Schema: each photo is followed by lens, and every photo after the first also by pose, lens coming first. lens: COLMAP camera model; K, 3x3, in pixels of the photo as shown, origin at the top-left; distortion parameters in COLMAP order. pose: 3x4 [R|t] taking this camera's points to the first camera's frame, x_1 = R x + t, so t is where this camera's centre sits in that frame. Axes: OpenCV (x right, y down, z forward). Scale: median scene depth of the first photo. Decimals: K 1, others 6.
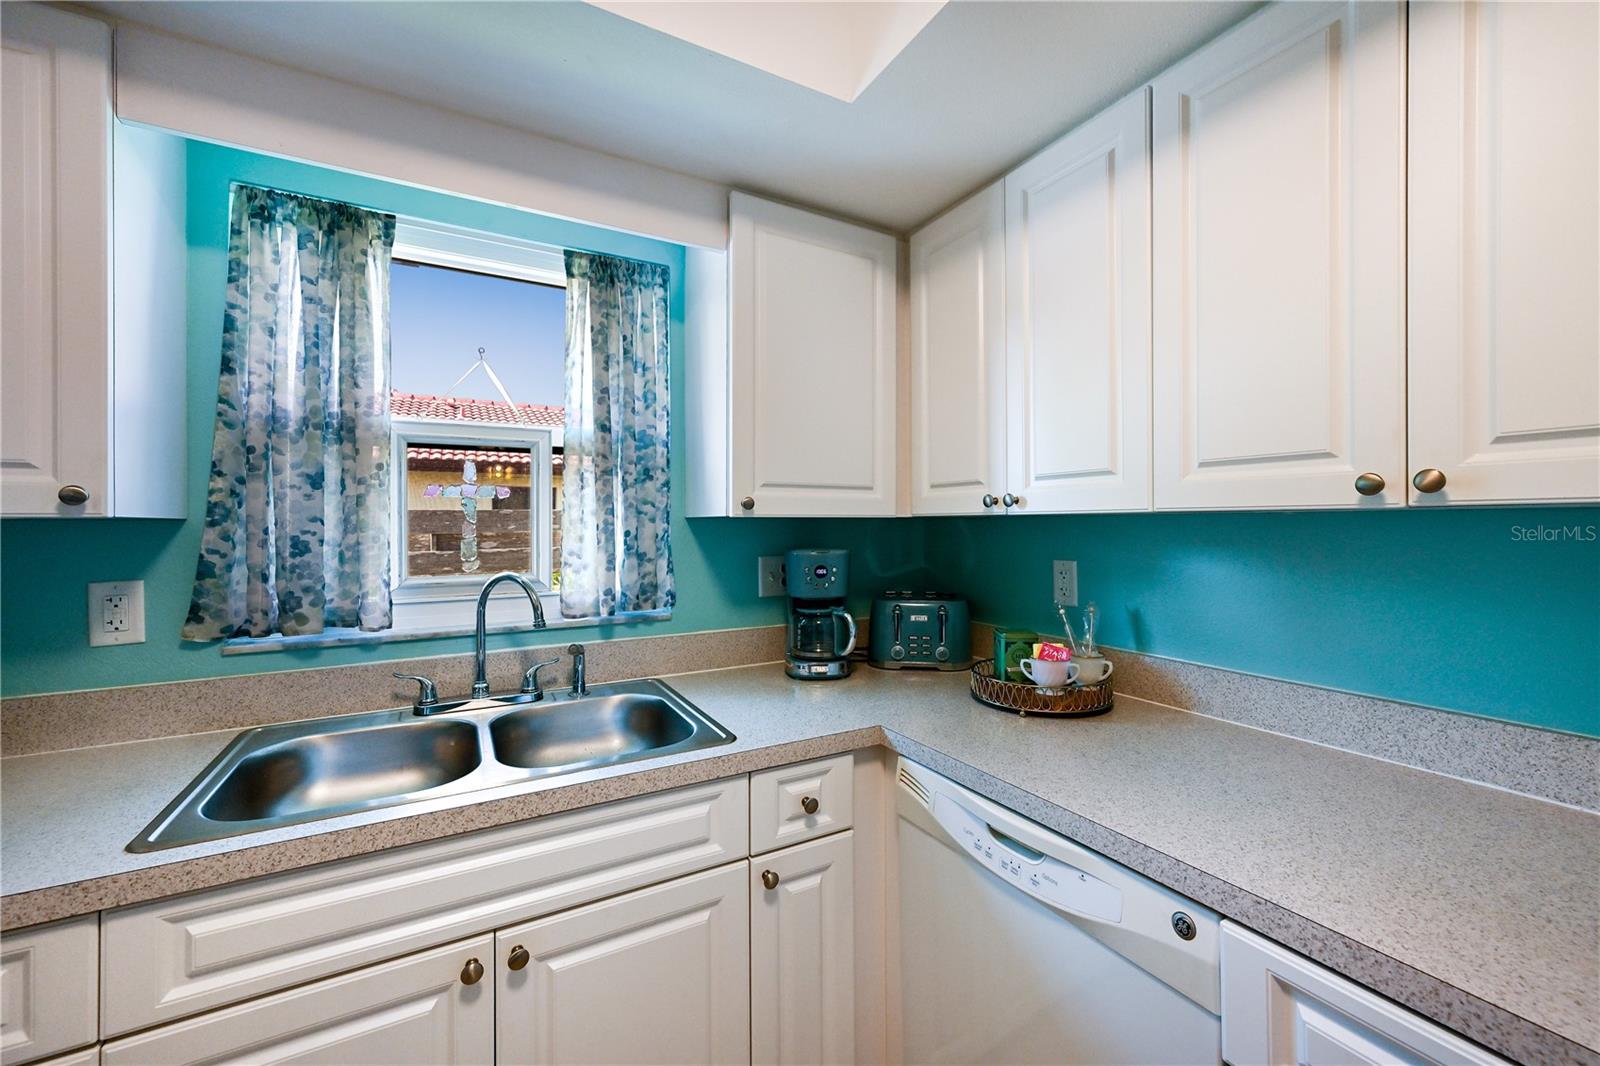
lens RADIAL K [[637.1, 0, 811.5], [0, 637.1, 517.2], [0, 0, 1]] dist [0.004529, 0.000695]
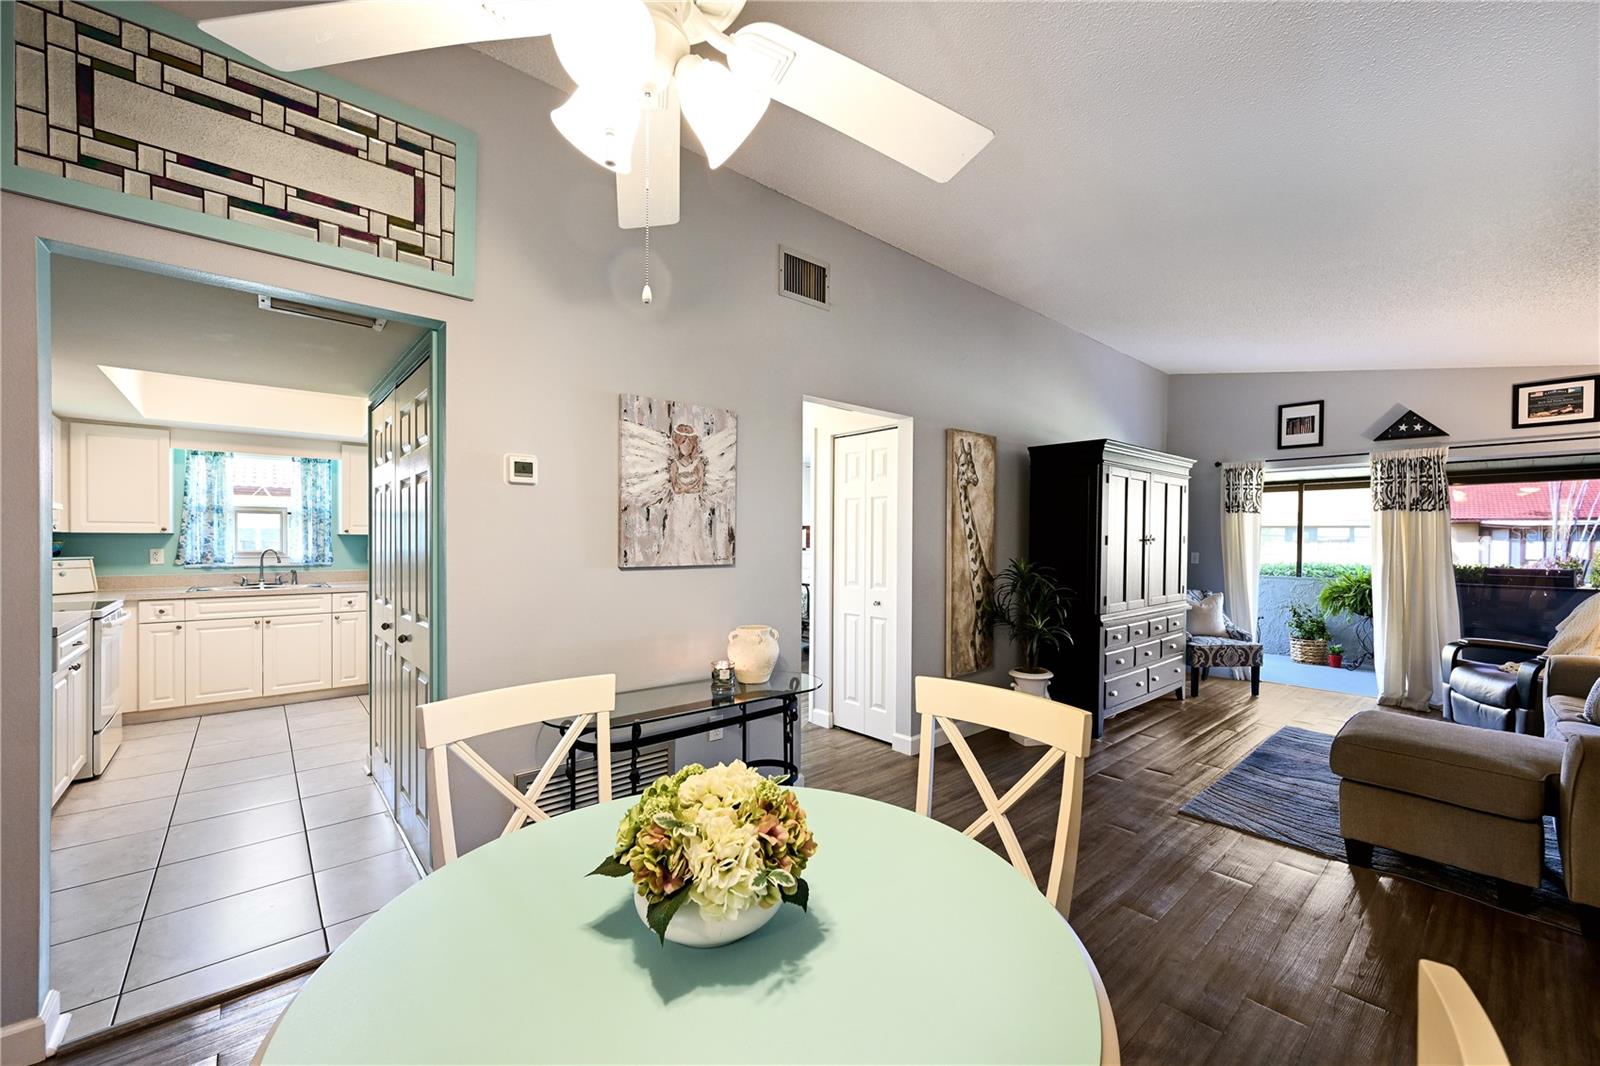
lens RADIAL K [[637.1, 0, 804.6], [0, 637.1, 545.5], [0, 0, 1]] dist [0.004529, 0.000695]
pose [[0.980086, 0.006651, 0.198460, 1.857718], [-0.009223, 0.999885, 0.012039, -0.005629], [-0.198358, -0.013629, 0.980035, -3.304270]]
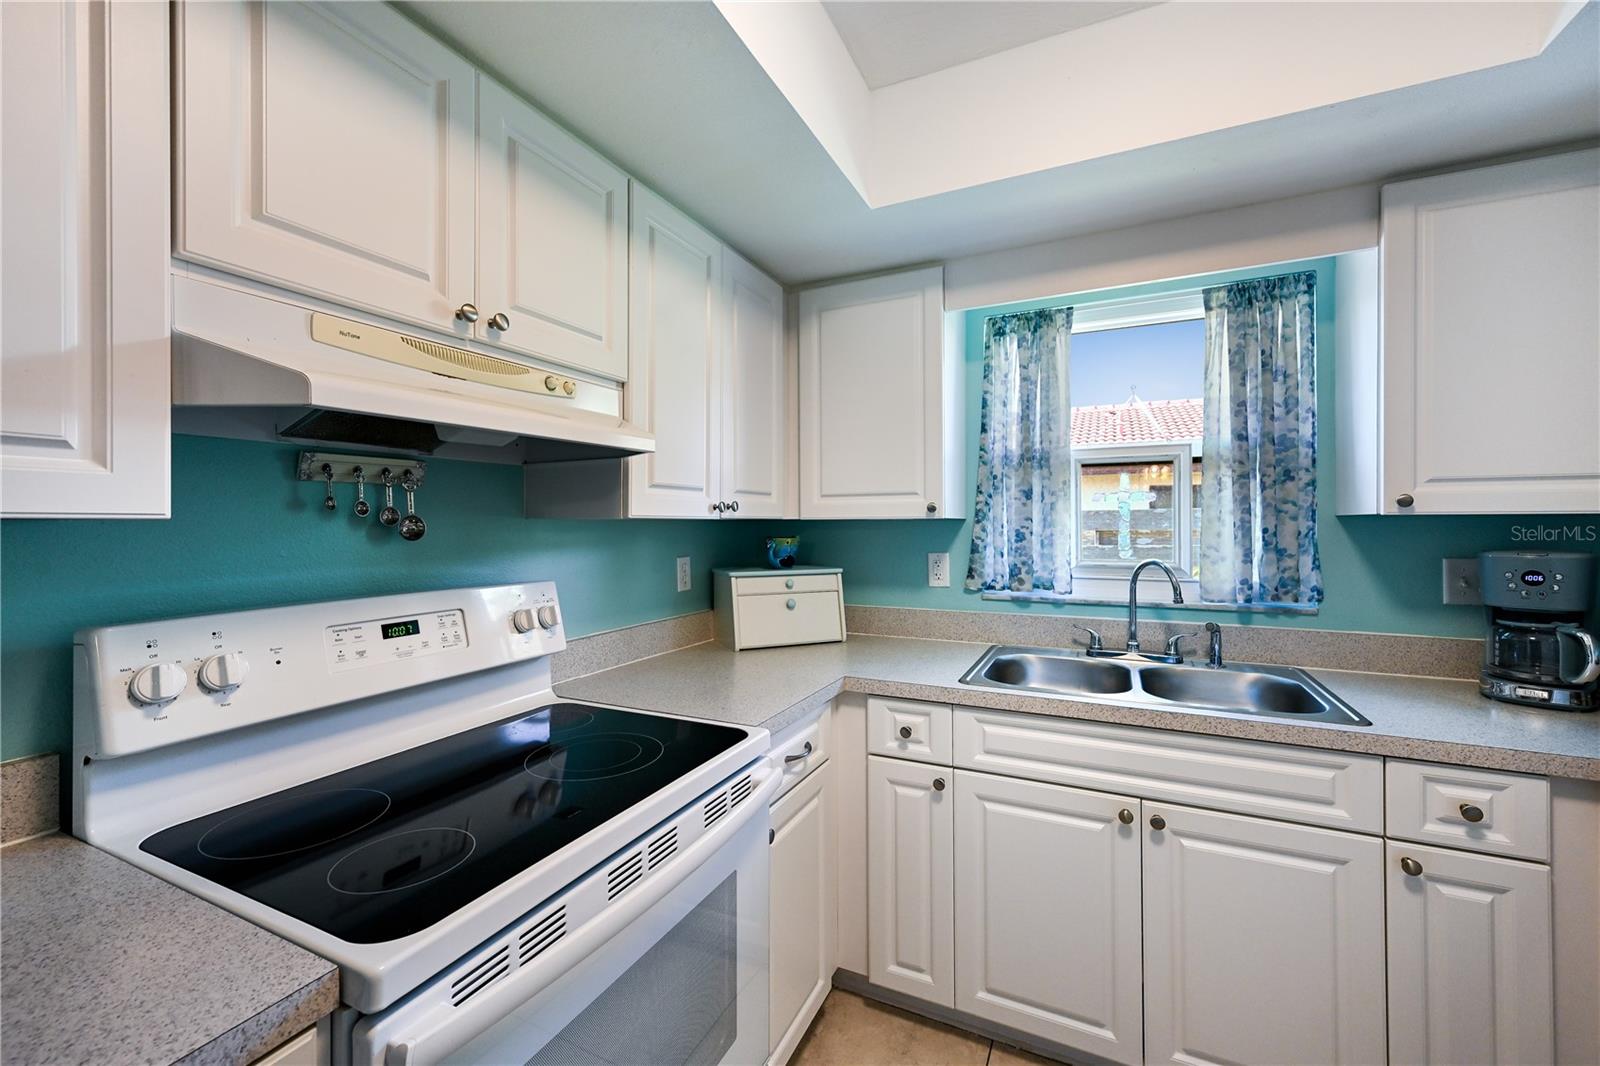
lens RADIAL K [[637.1, 0, 811.2], [0, 637.1, 523.8], [0, 0, 1]] dist [0.004529, 0.000695]
pose [[0.577857, 0.002545, -0.816134, 0.185469], [0.008332, 0.999925, 0.009018, -0.003224], [0.816095, -0.012011, 0.577792, -0.324364]]
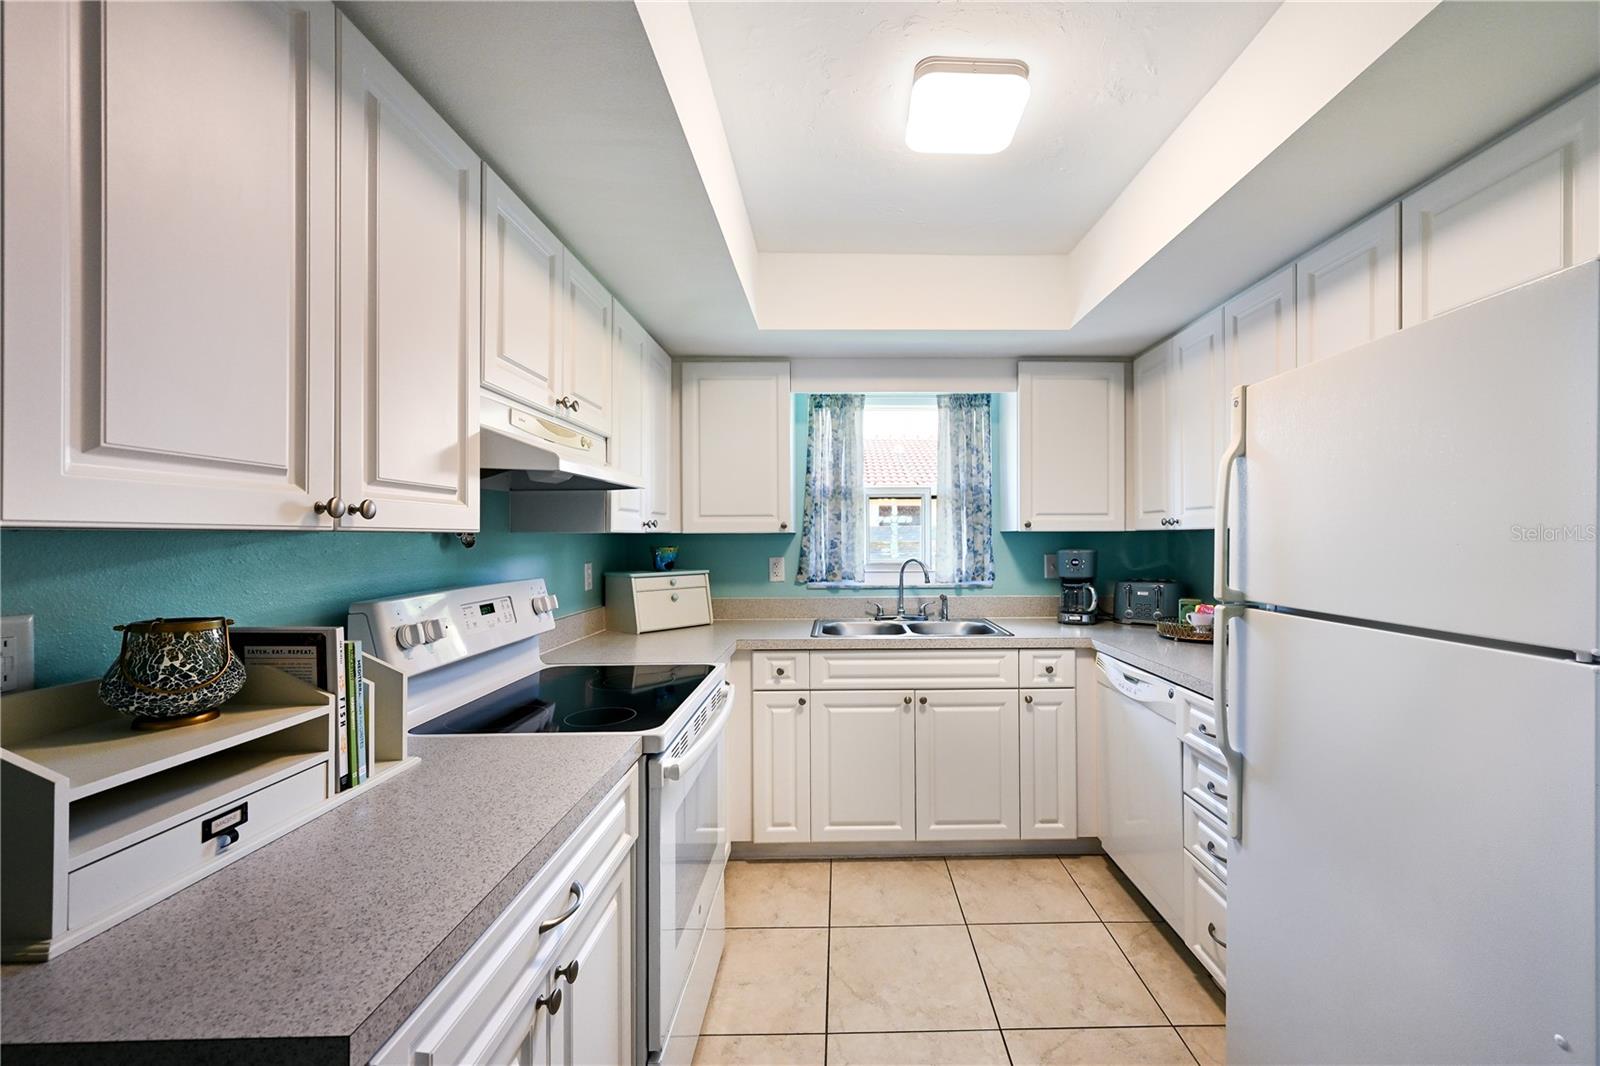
lens RADIAL K [[637.1, 0, 853.0], [0, 637.1, 538.1], [0, 0, 1]] dist [0.004529, 0.000695]
pose [[0.880942, 0.001426, -0.473222, 0.366521], [0.005049, 0.999910, 0.012411, -0.007317], [0.473197, -0.013323, 0.880856, -0.998772]]
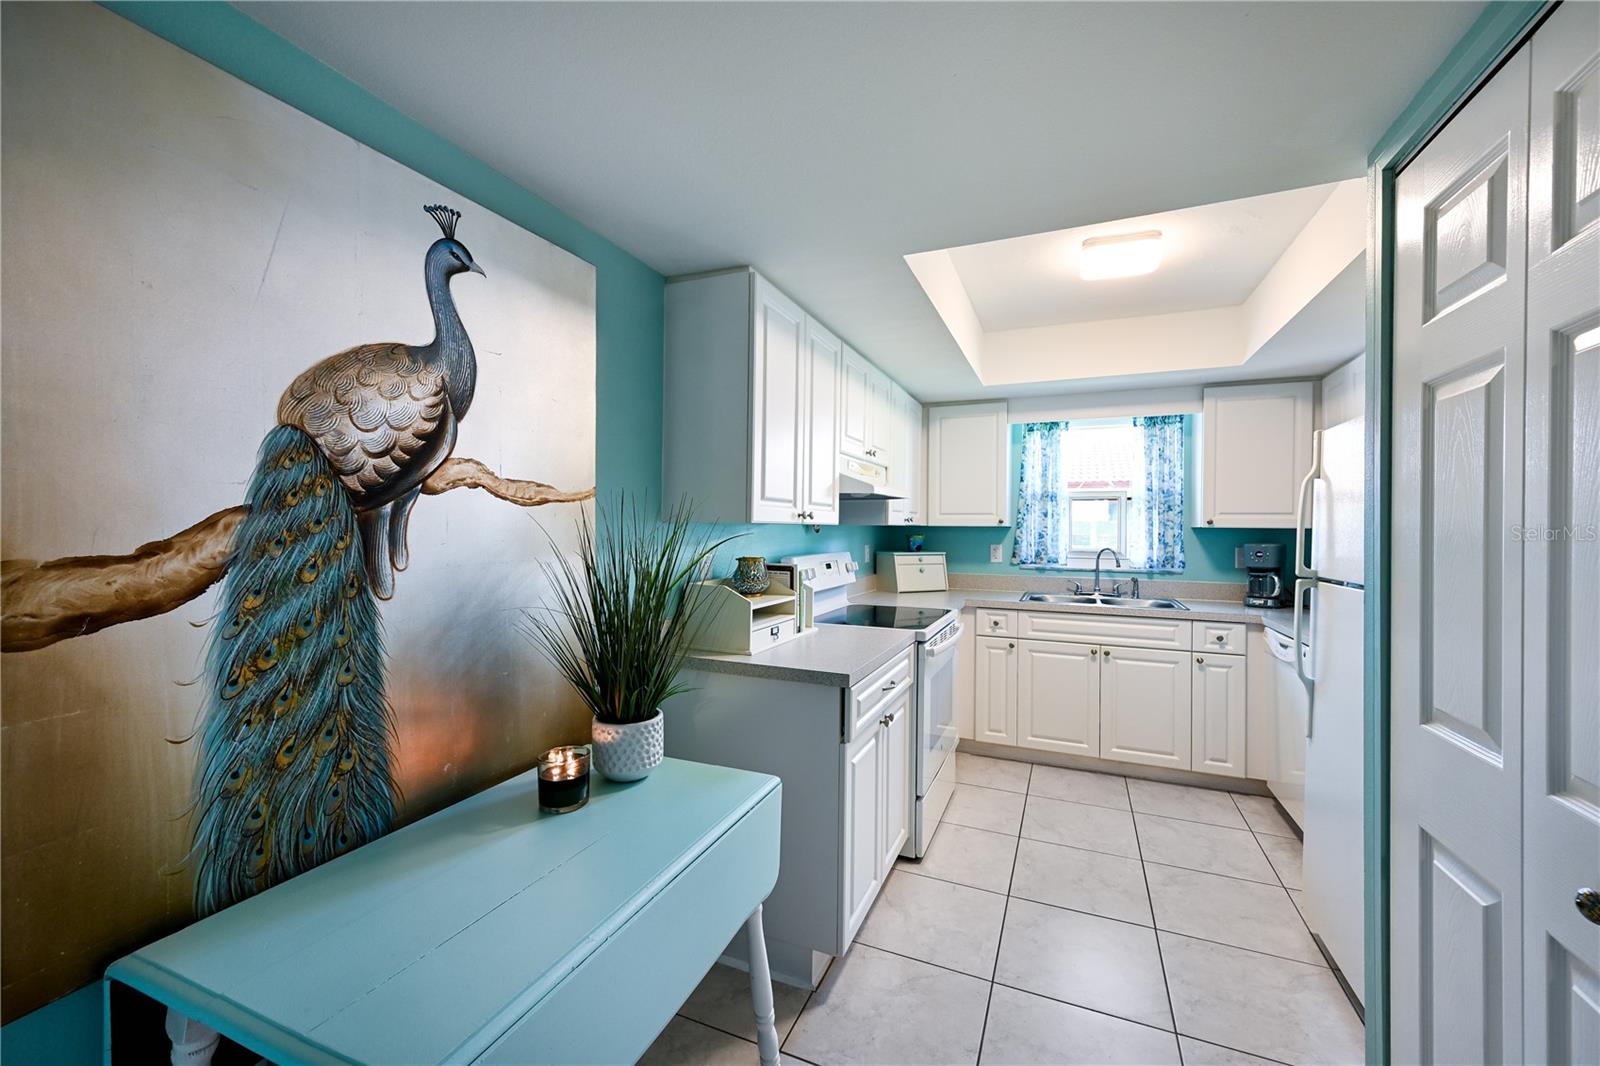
lens RADIAL K [[637.1, 0, 802.3], [0, 637.1, 524.8], [0, 0, 1]] dist [0.004529, 0.000695]
pose [[0.603795, 0.005773, -0.797119, 0.917806], [-0.004133, 0.999983, 0.004111, -0.014918], [0.797129, 0.000813, 0.603809, -1.700536]]
